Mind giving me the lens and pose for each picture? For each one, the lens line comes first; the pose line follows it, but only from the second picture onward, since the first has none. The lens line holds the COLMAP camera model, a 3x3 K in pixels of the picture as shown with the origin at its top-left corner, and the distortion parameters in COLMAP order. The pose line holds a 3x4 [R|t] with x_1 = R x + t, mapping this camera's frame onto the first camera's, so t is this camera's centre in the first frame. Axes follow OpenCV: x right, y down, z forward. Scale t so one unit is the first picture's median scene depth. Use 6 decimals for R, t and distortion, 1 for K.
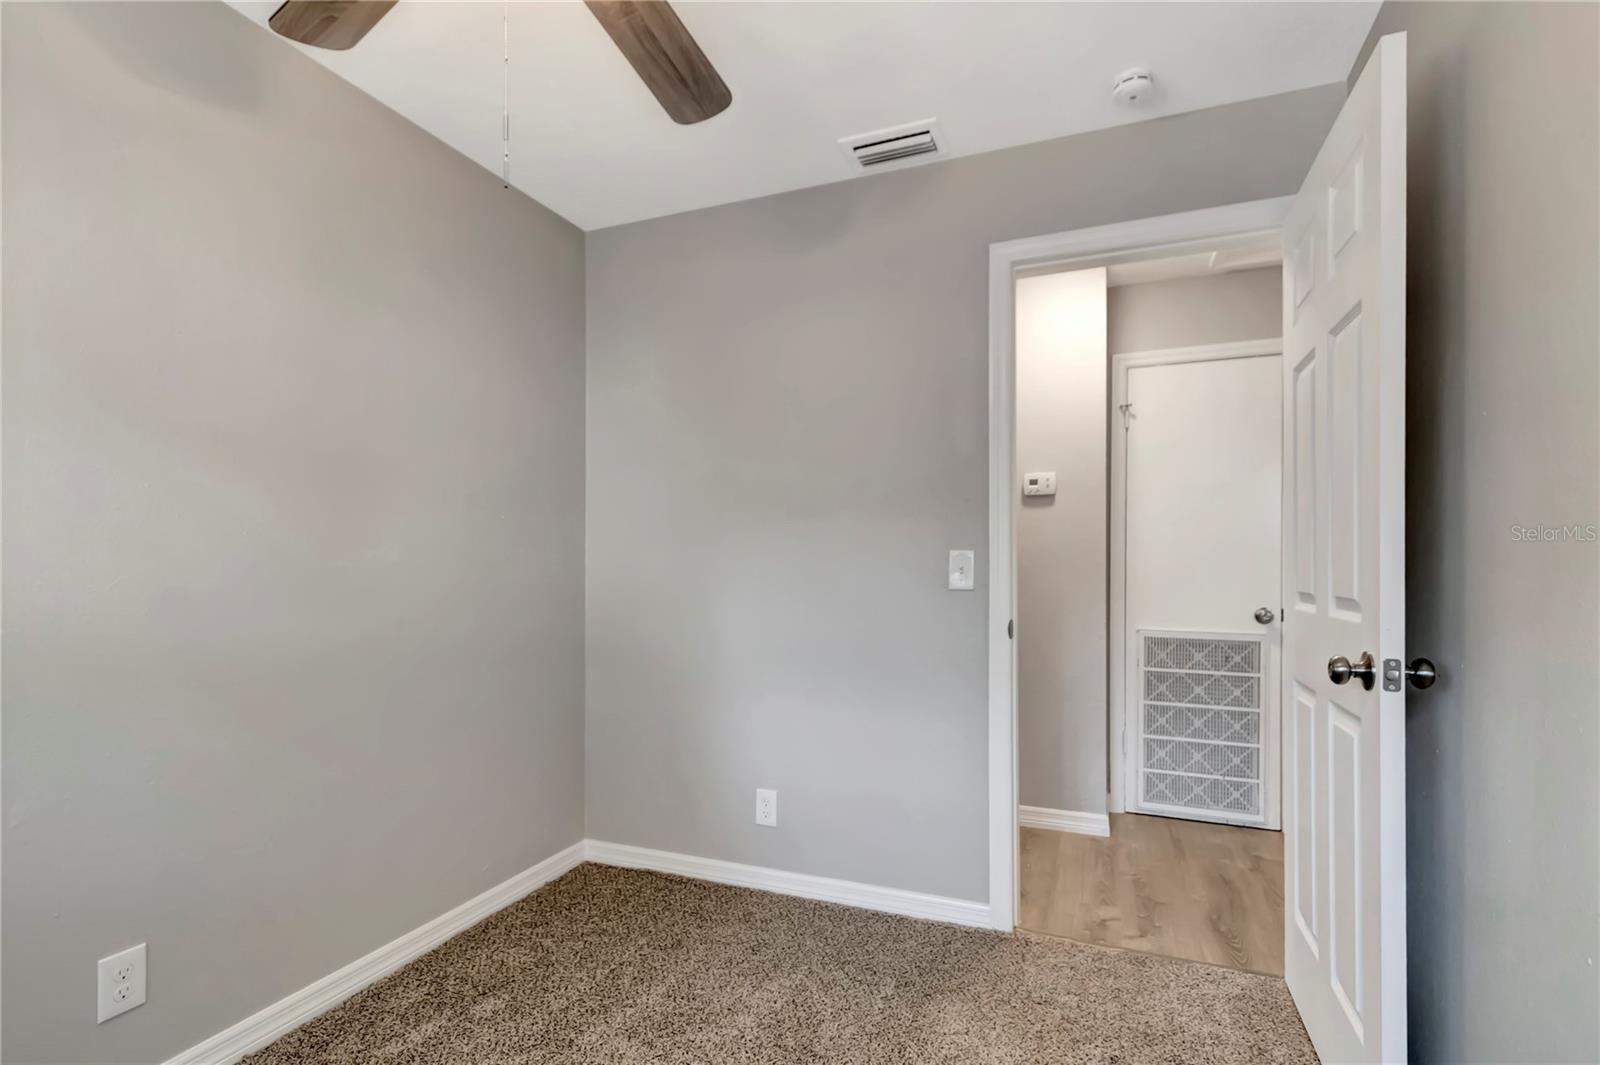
lens RADIAL K [[738.0, 0, 797.7], [0, 738.0, 568.7], [0, 0, 1]] dist [0.002236, -0.000428]
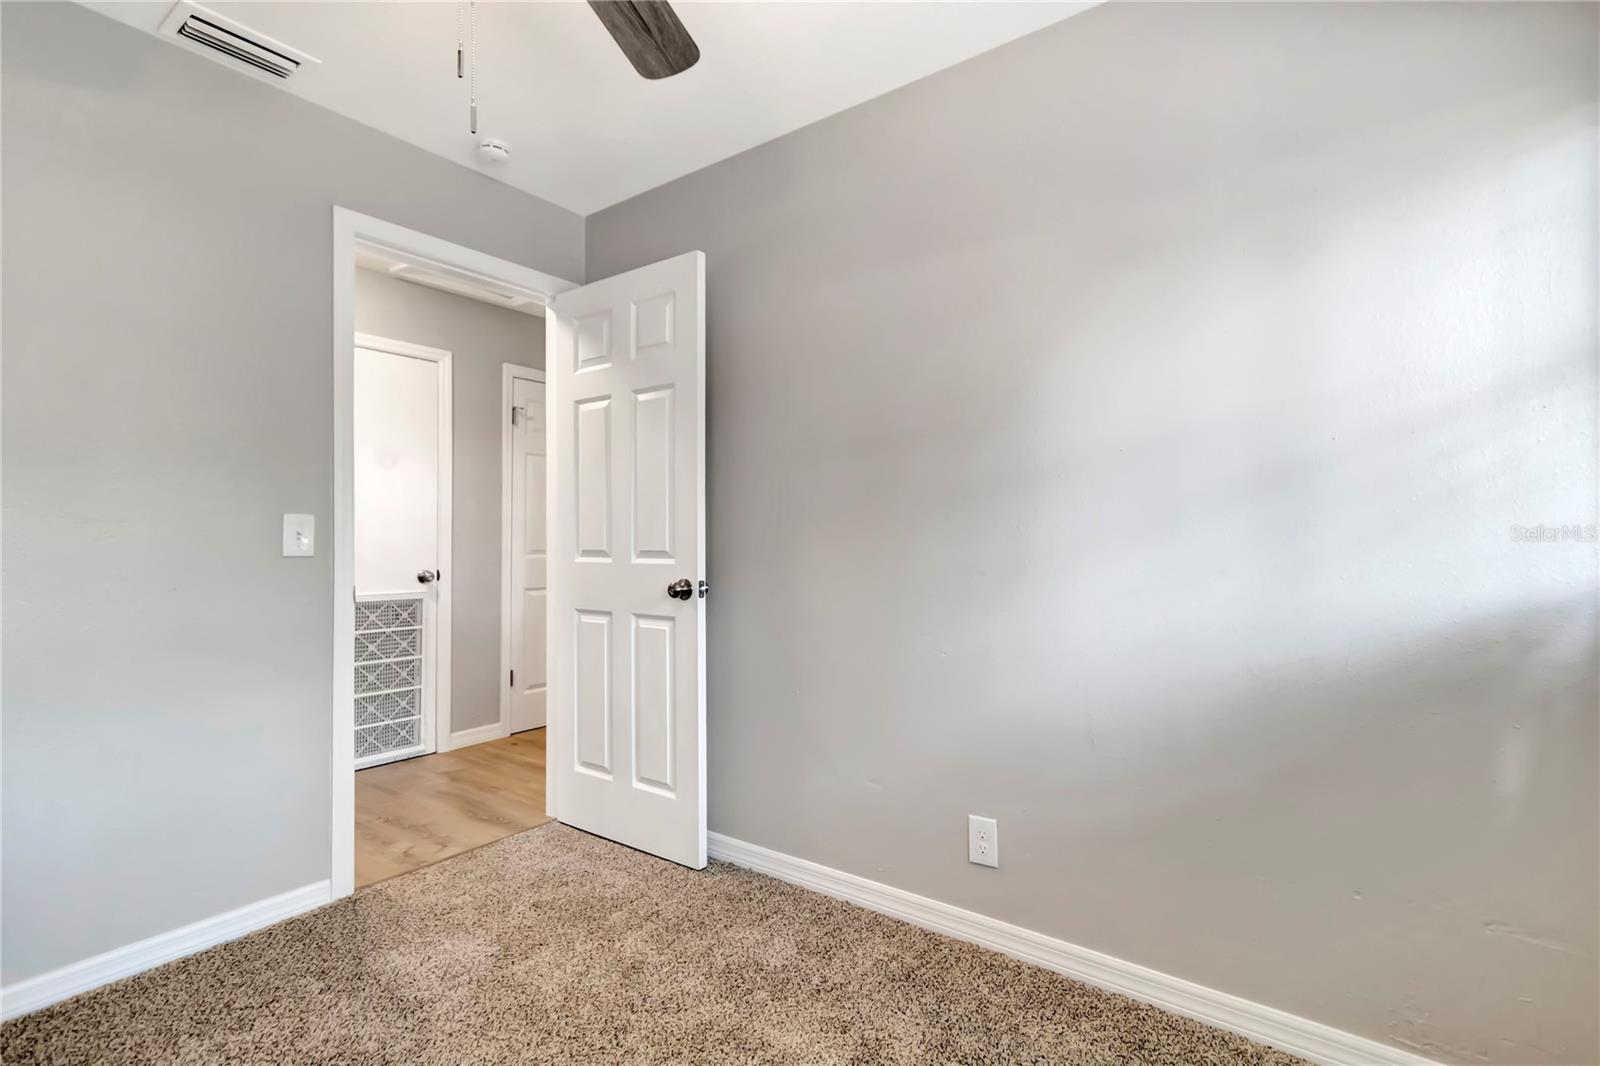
lens RADIAL K [[744.1, 0, 799.0], [0, 744.1, 552.9], [0, 0, 1]] dist [0.001183, -0.000148]
pose [[0.263883, -0.022314, 0.964297, -0.499496], [0.007909, 0.999749, 0.020970, 0.006457], [-0.964522, 0.002093, 0.263993, 0.131644]]
